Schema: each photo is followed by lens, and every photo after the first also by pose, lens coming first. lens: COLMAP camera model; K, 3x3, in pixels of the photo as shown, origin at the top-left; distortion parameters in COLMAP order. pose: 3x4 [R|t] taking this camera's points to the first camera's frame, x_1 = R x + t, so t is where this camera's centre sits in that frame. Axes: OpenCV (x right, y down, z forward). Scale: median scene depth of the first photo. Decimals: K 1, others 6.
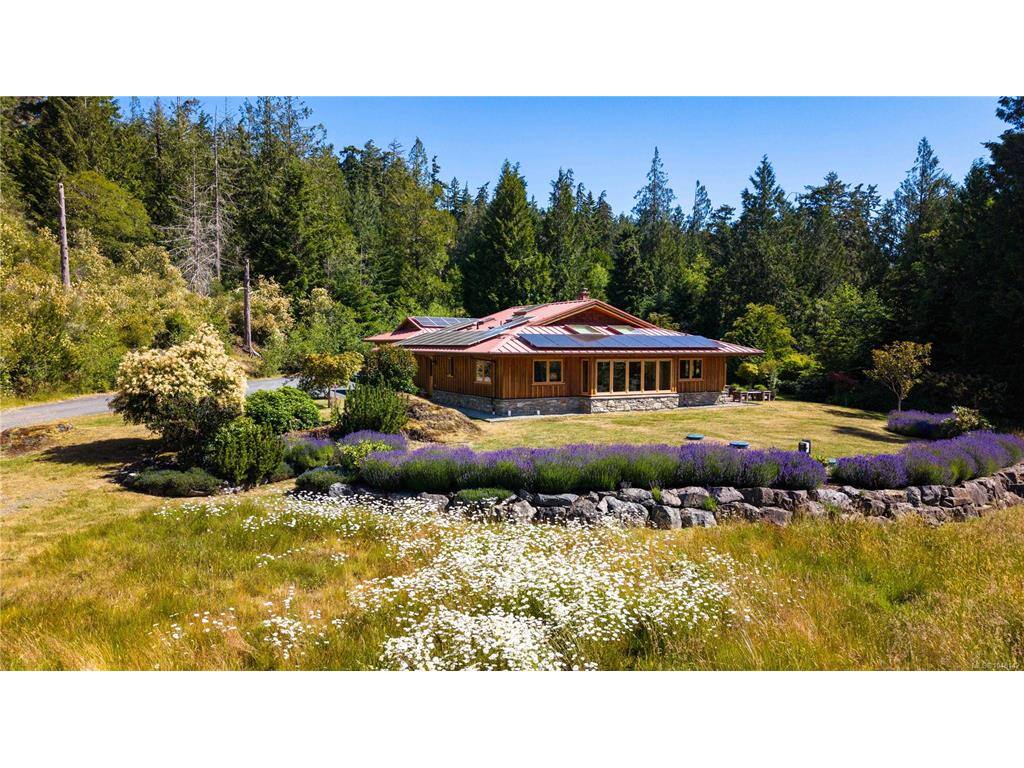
lens RADIAL K [[710.0, 0, 512.0], [0, 710.0, 384.0], [0, 0, 1]] dist [0.028834, -0.000881]
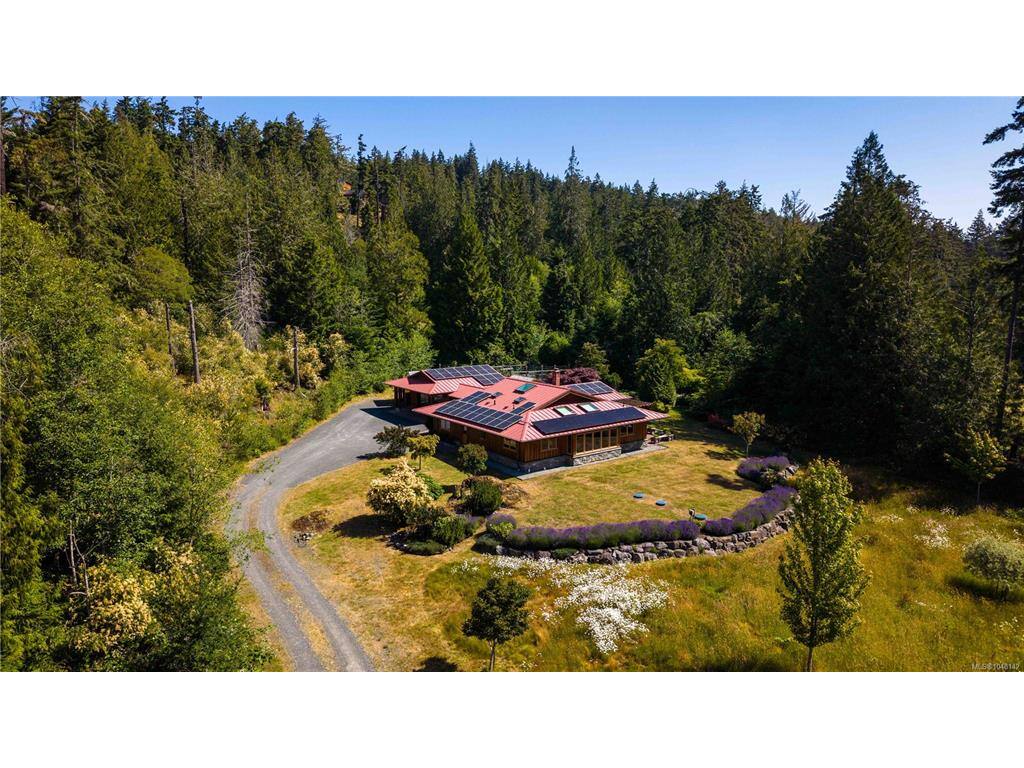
lens RADIAL K [[717.2, 0, 512.0], [0, 717.2, 384.0], [0, 0, 1]] dist [0.075044, -0.000397]
pose [[0.990599, -0.022953, 0.134855, -0.250450], [0.011110, 0.996065, 0.087922, -0.293803], [-0.136343, -0.085598, 0.986957, -0.634070]]
